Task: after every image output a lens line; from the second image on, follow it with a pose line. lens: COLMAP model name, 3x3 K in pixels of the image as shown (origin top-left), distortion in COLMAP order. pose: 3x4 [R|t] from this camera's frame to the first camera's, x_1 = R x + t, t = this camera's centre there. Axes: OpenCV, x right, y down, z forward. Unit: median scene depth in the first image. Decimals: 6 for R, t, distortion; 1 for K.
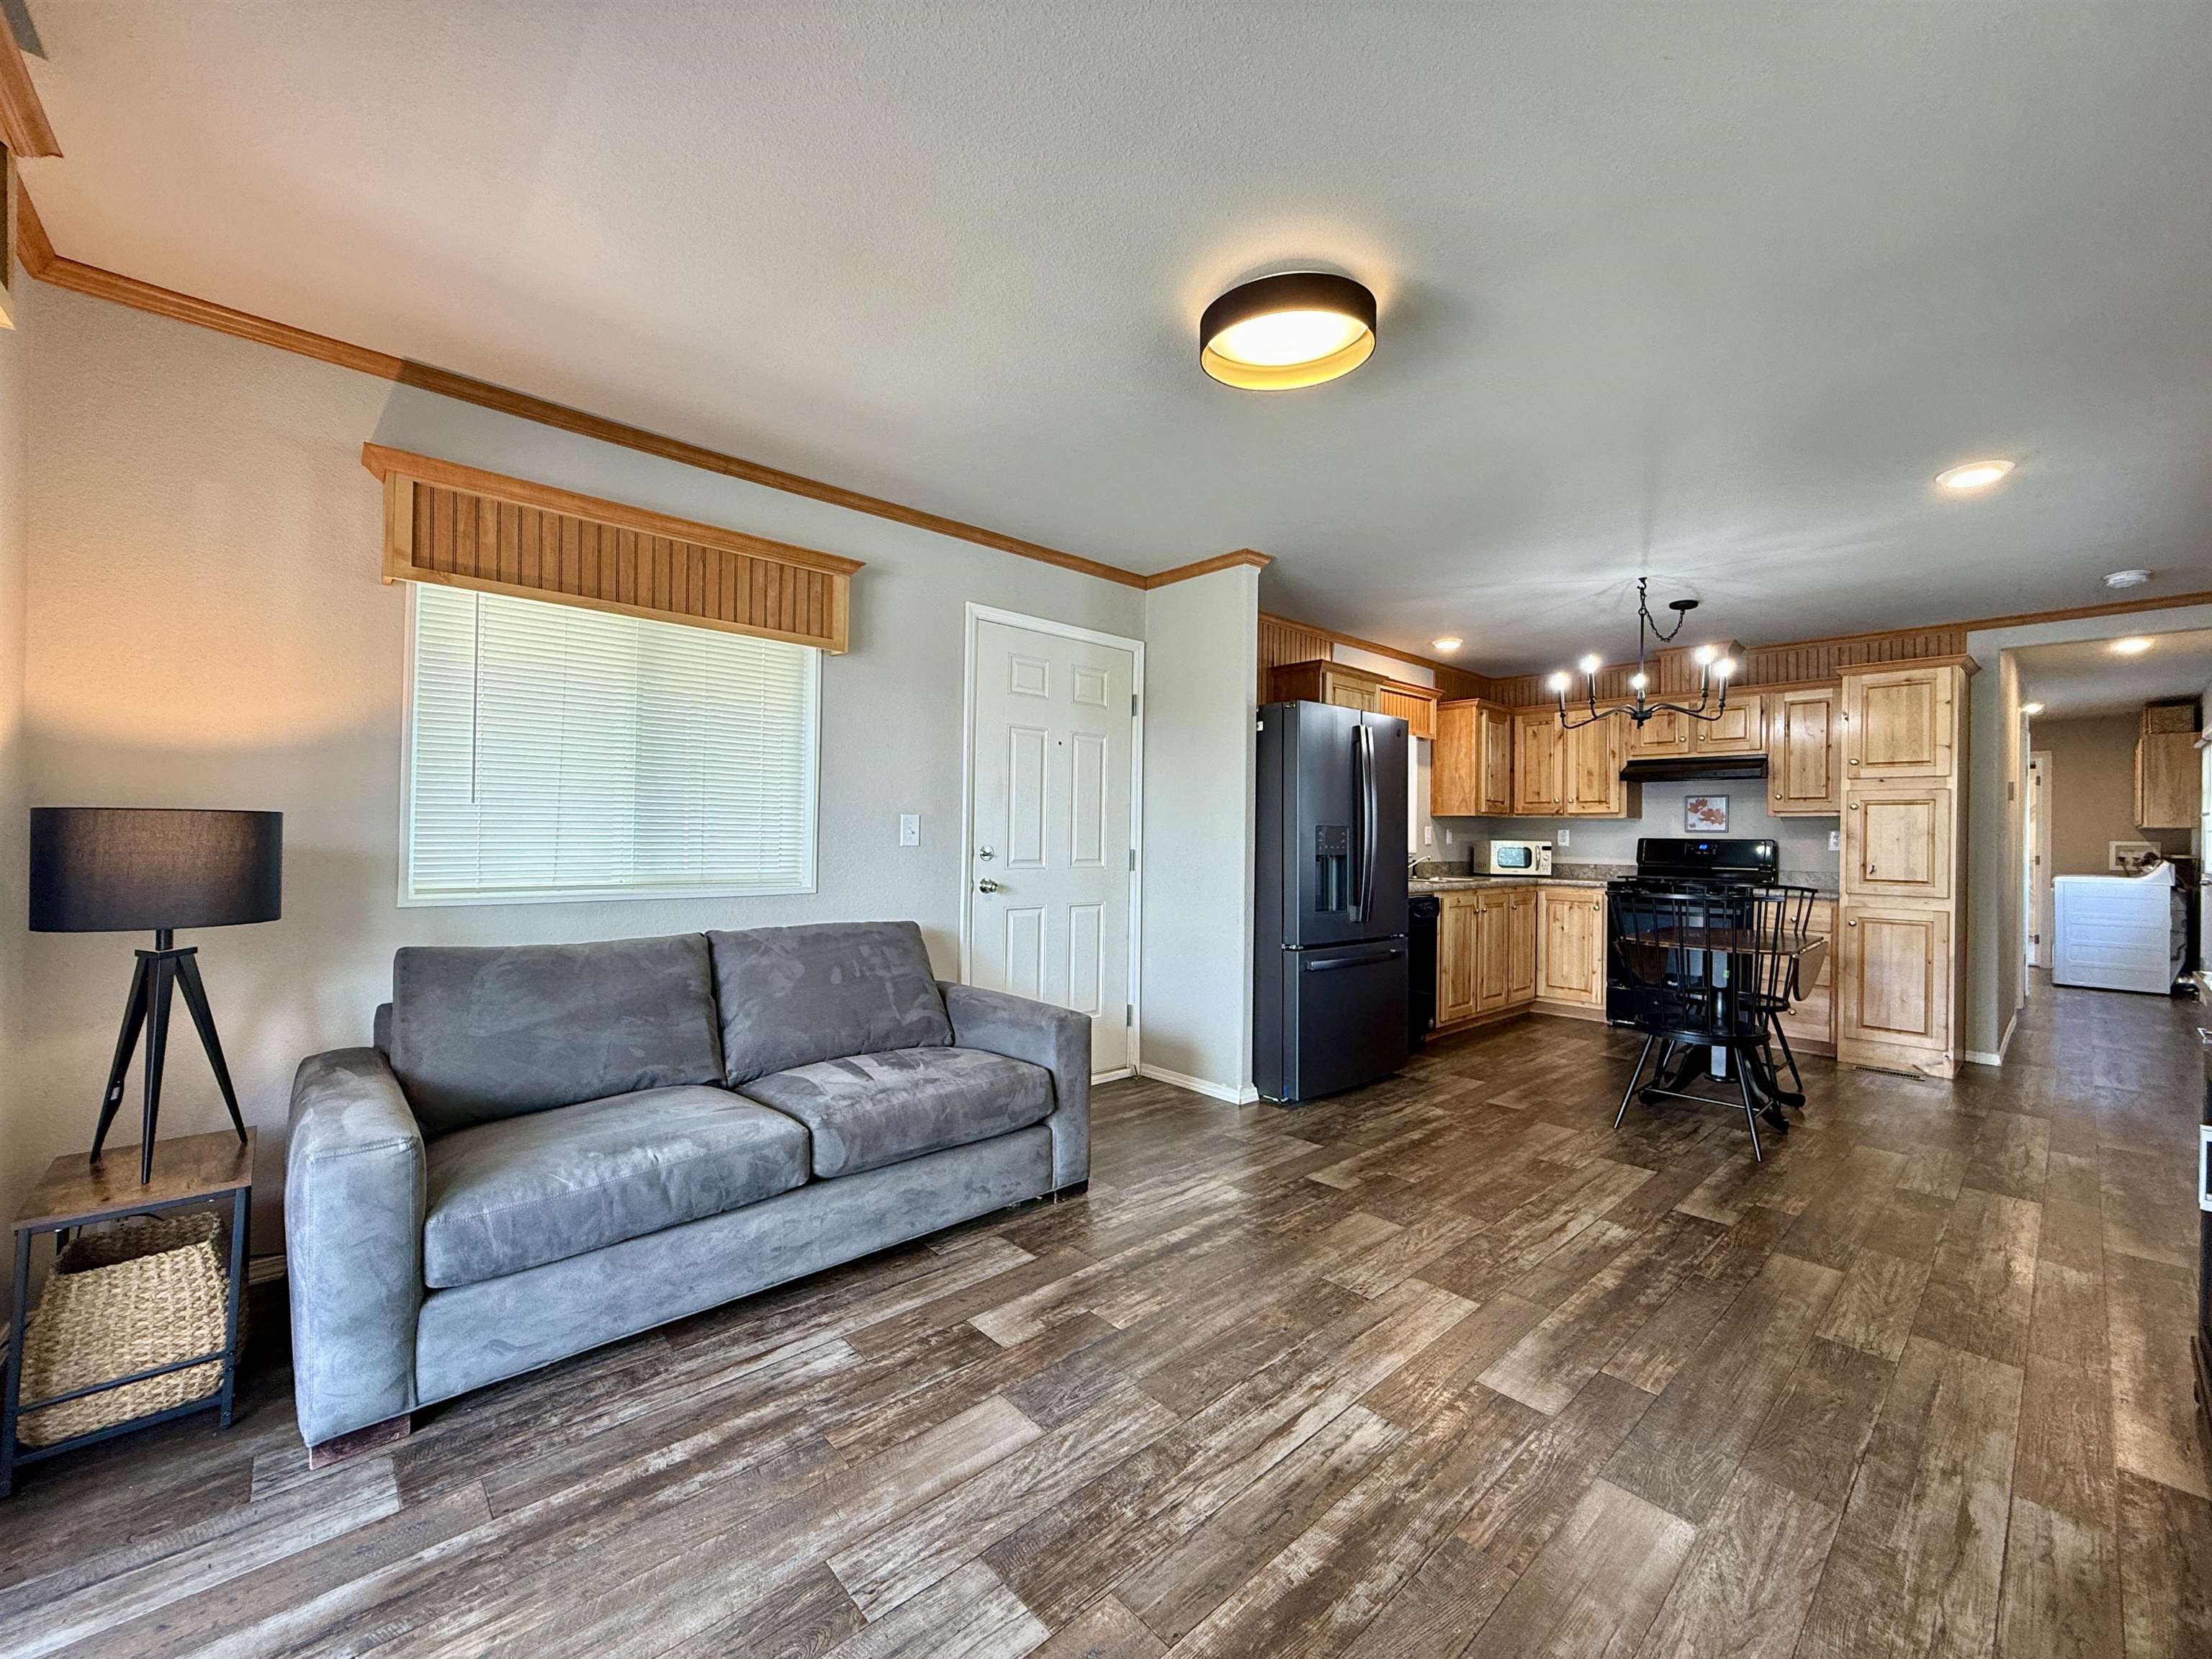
lens RADIAL K [[884.0, 0, 1099.5], [0, 884.0, 832.0], [0, 0, 1]] dist [0.000100, 0.000252]
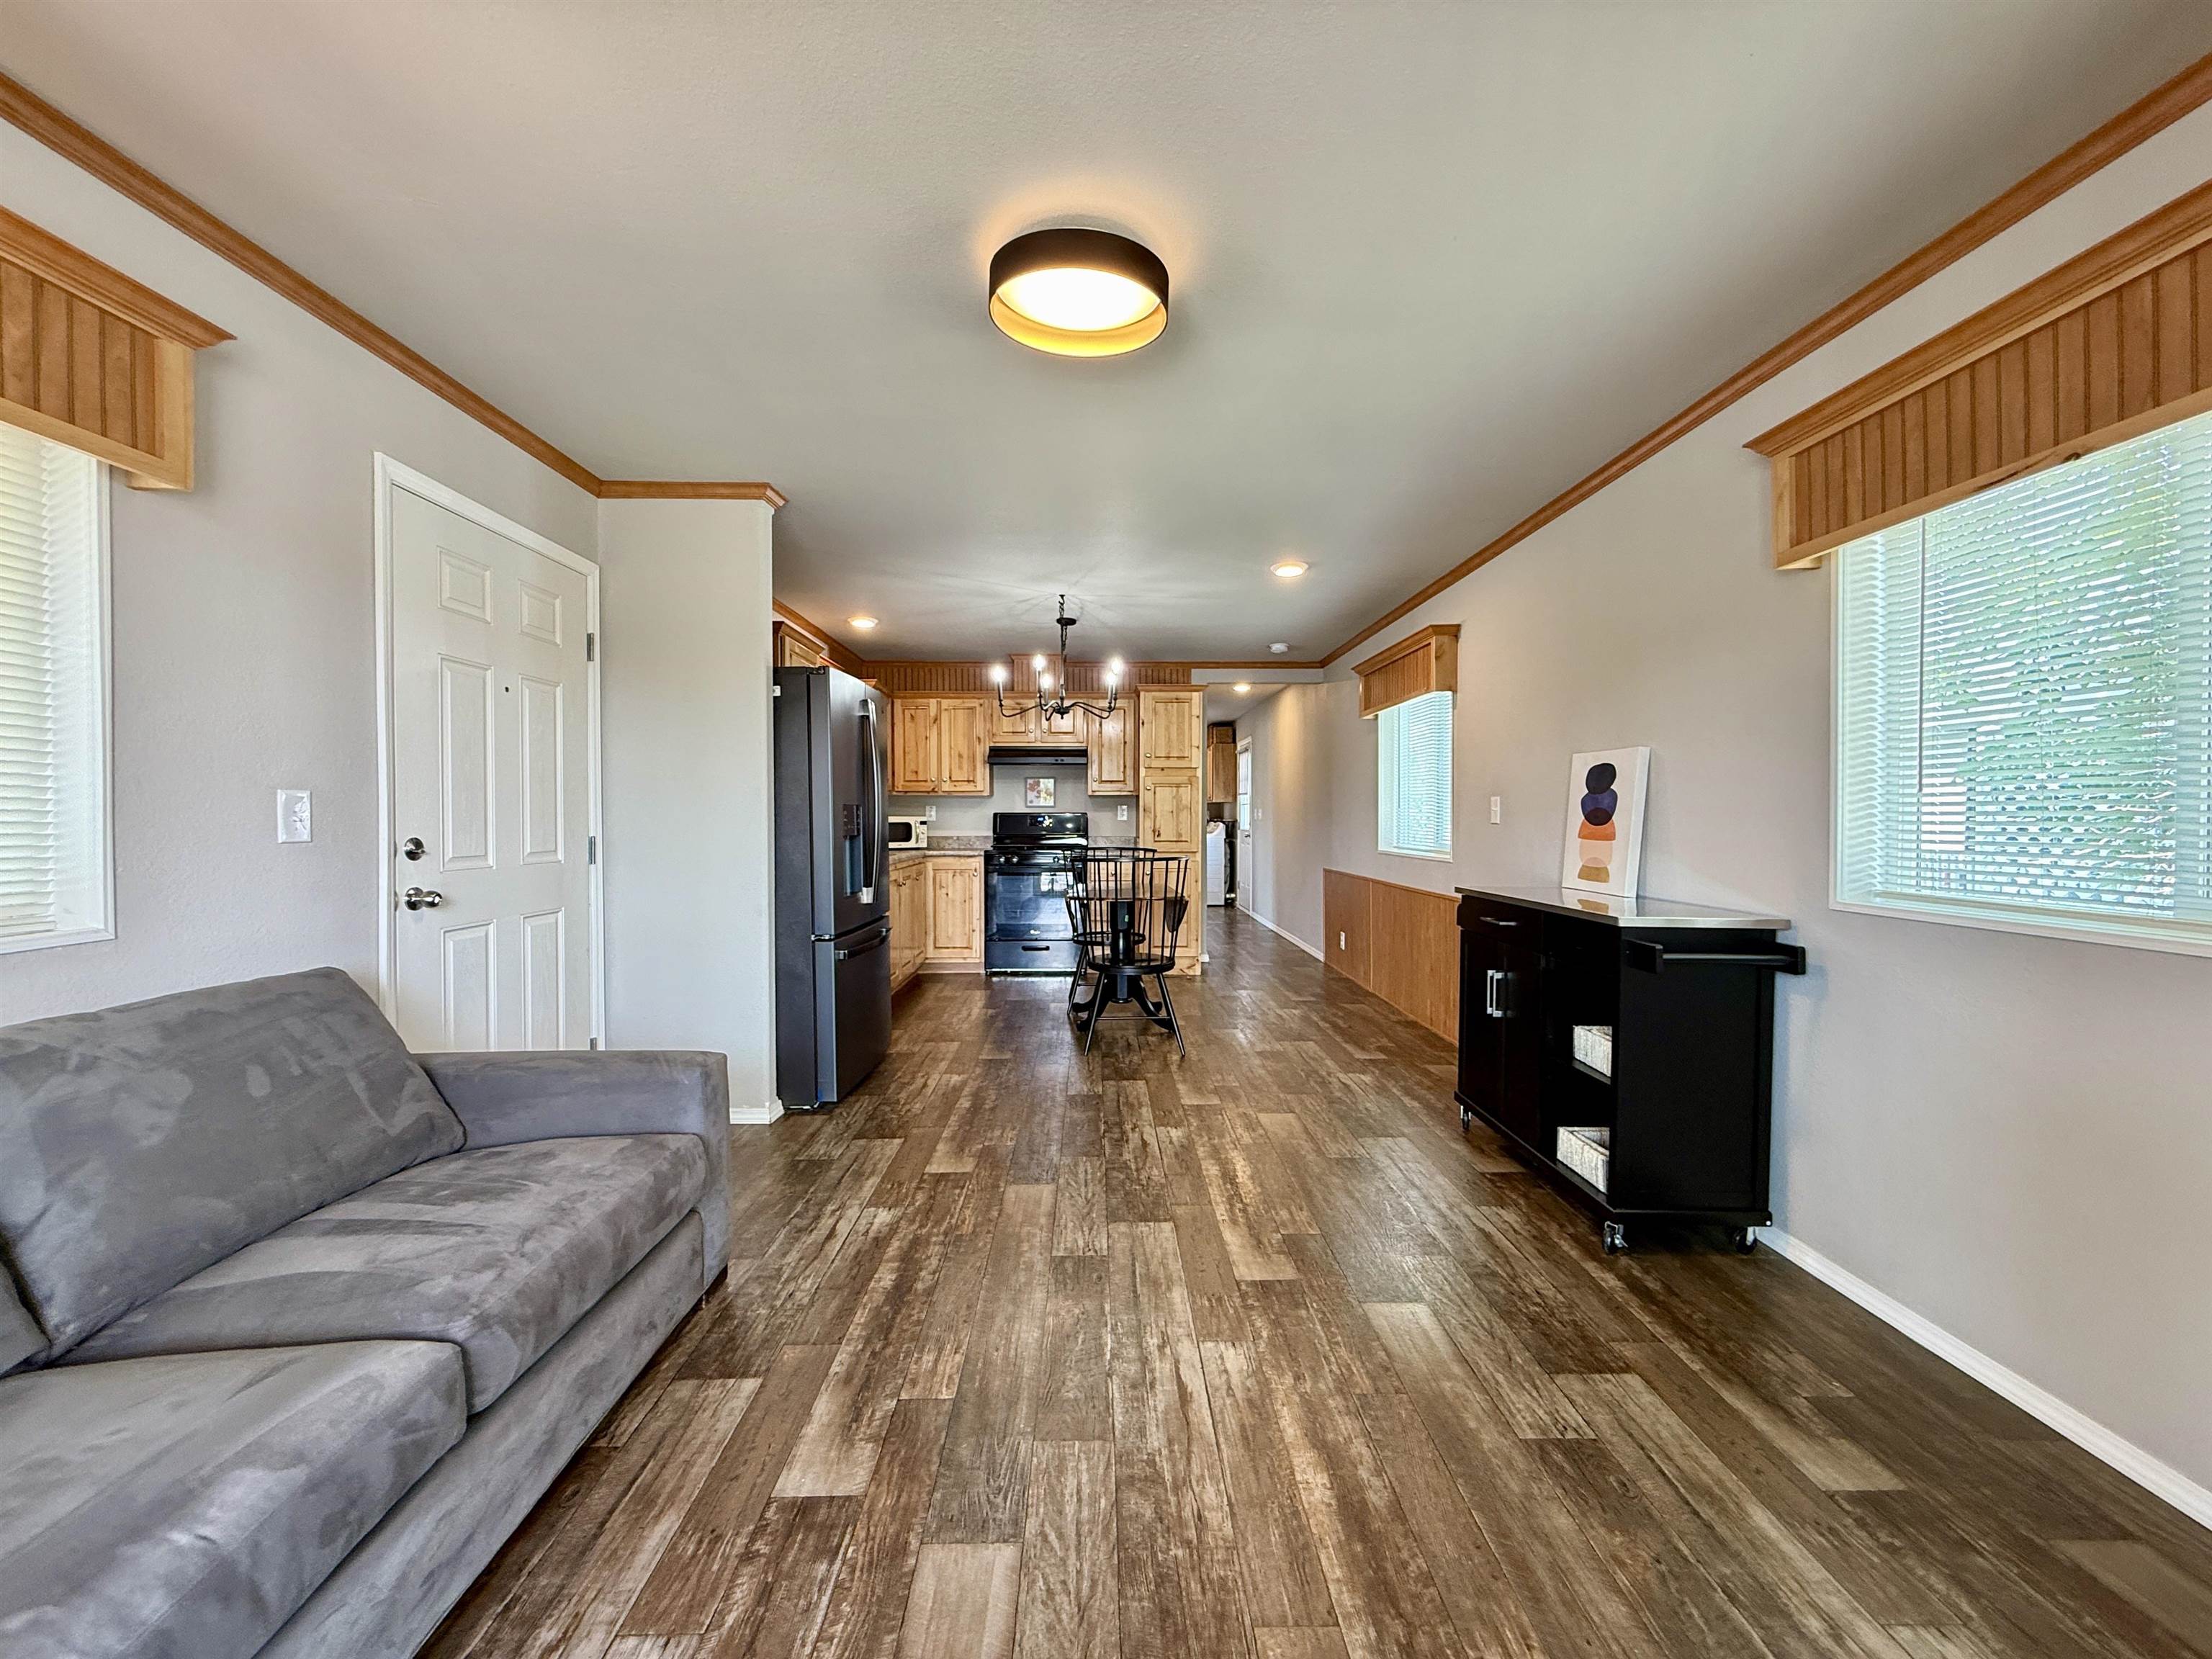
lens RADIAL K [[884.0, 0, 1103.5], [0, 884.0, 831.8], [0, 0, 1]] dist [0.000100, 0.000252]
pose [[0.660683, -0.028377, 0.750128, -0.265250], [0.007340, 0.999482, 0.031344, -0.005376], [-0.750629, -0.015203, 0.660549, 0.175629]]
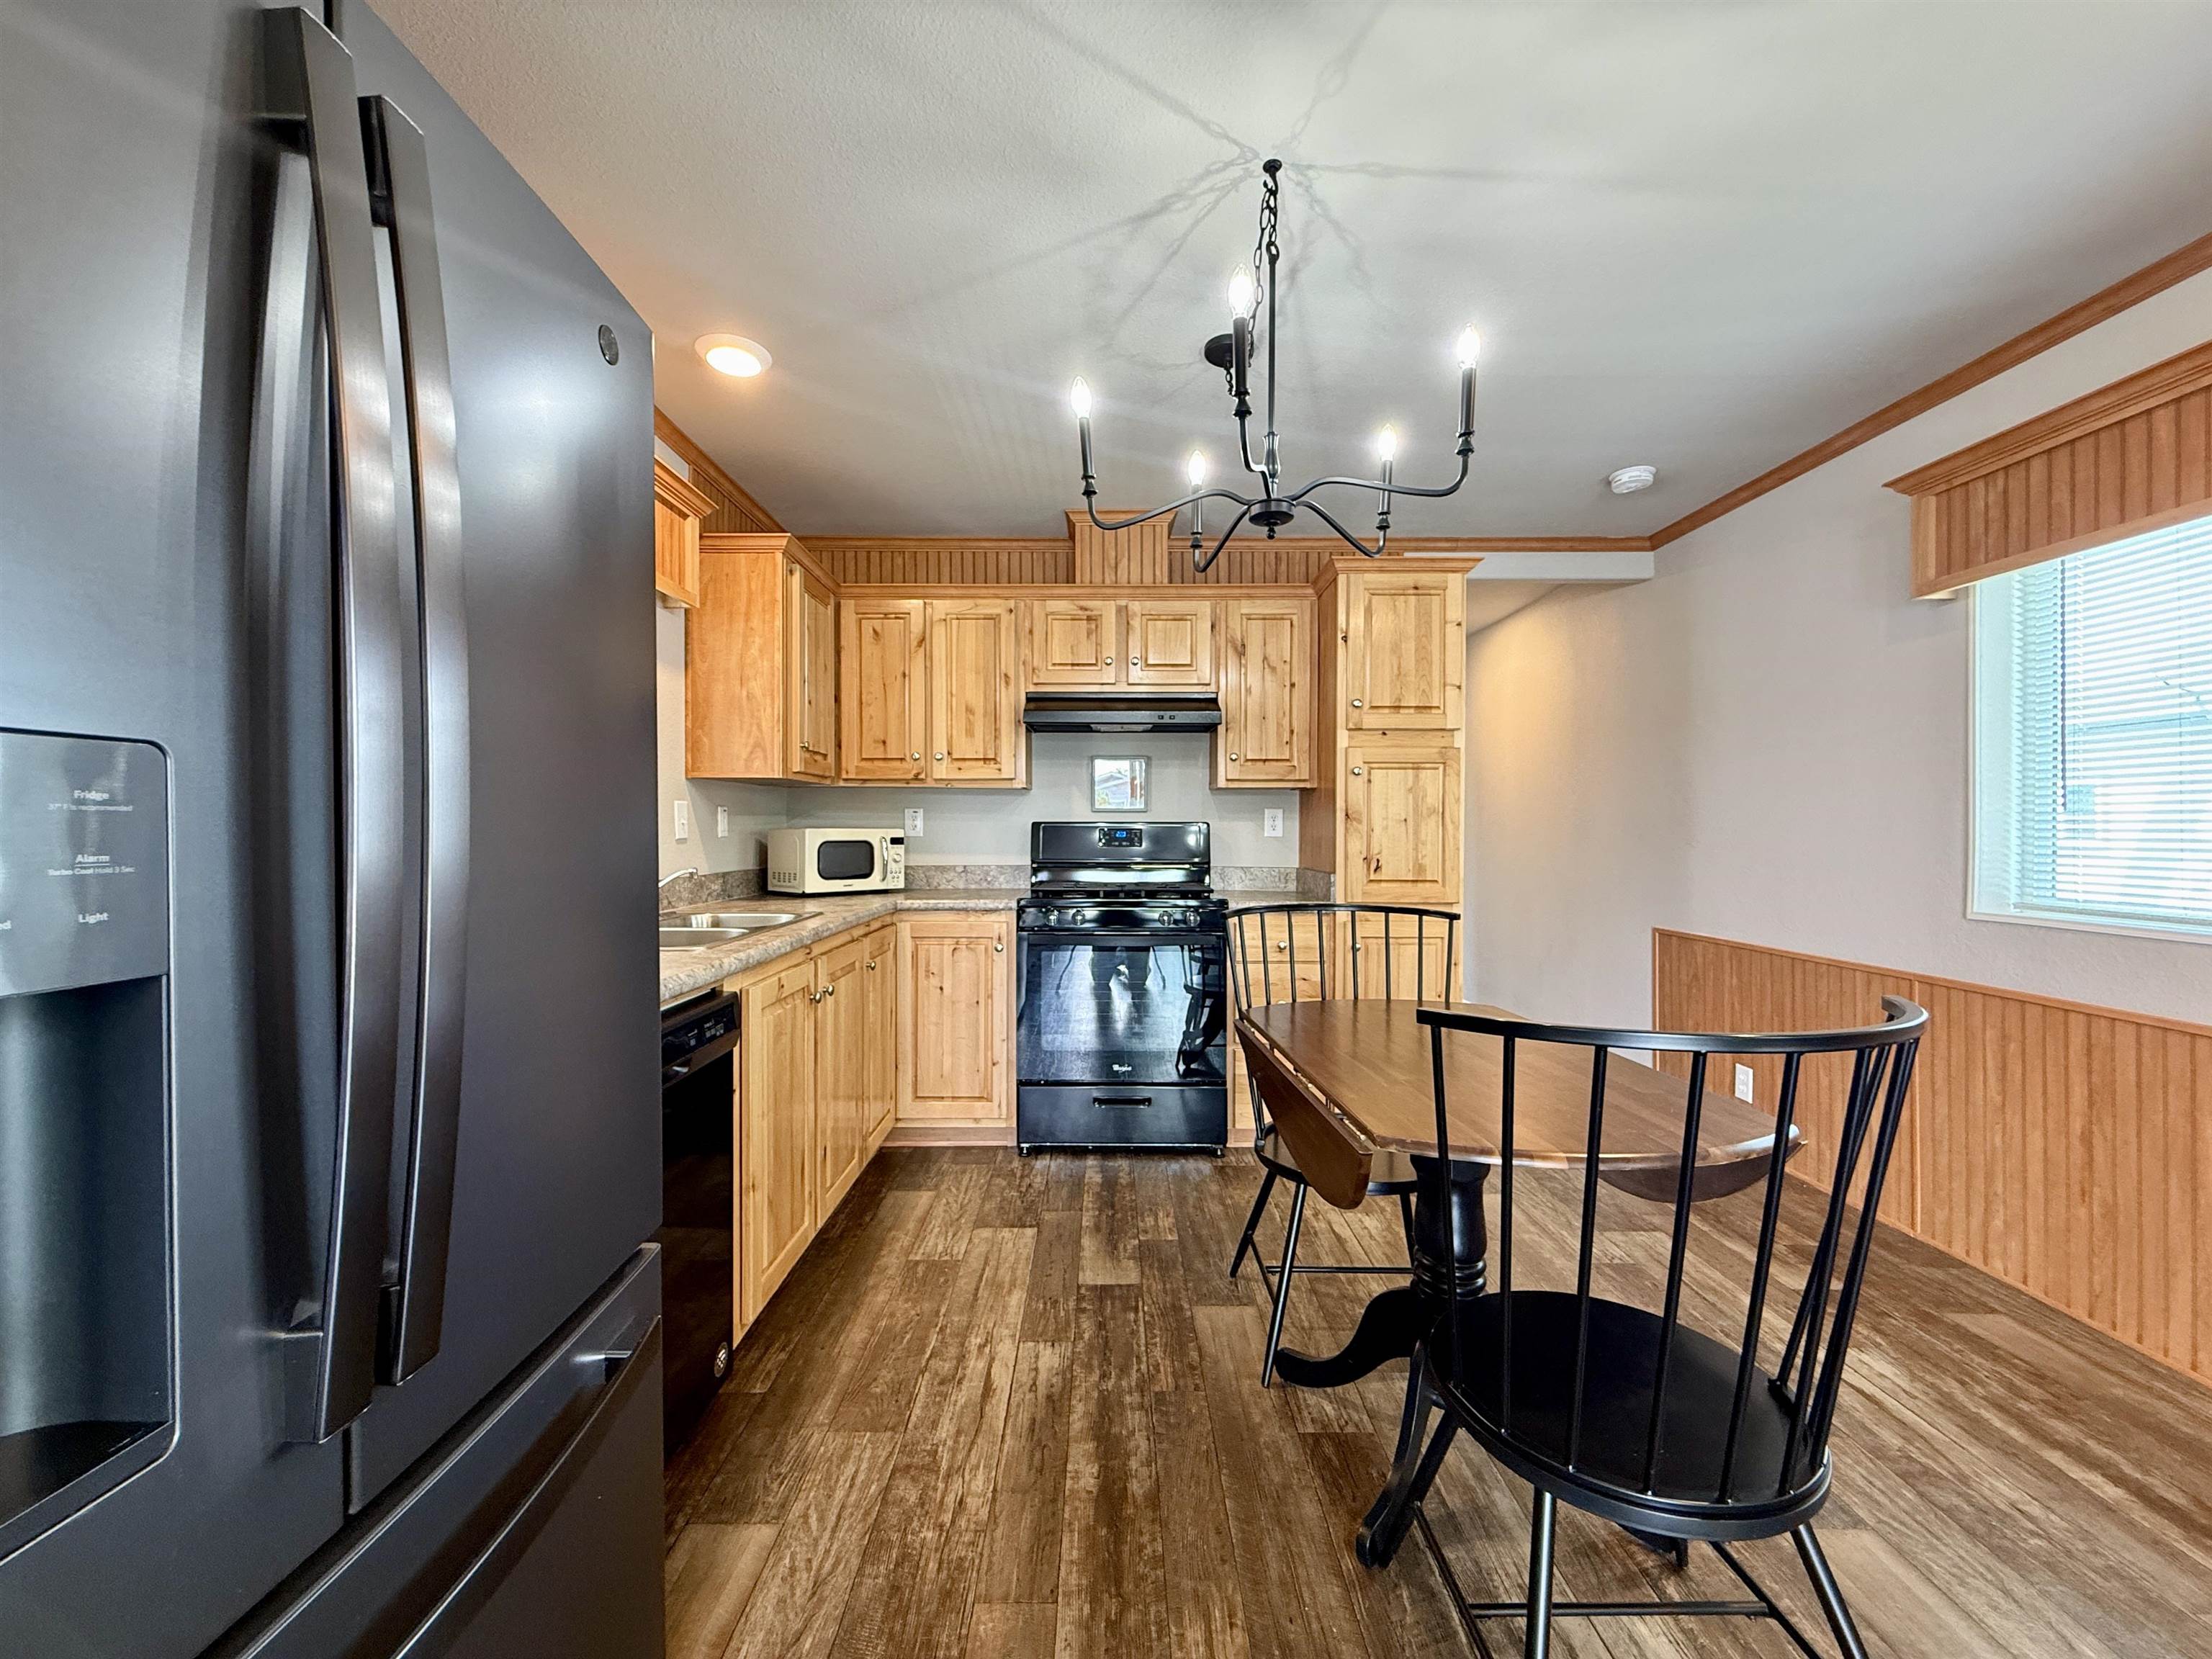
lens RADIAL K [[884.0, 0, 1102.0], [0, 884.0, 831.0], [0, 0, 1]] dist [0.000100, 0.000252]
pose [[0.671443, -0.017209, 0.740856, 0.279713], [0.005645, 0.999820, 0.018108, 0.003681], [-0.741035, -0.007976, 0.671419, 0.833476]]
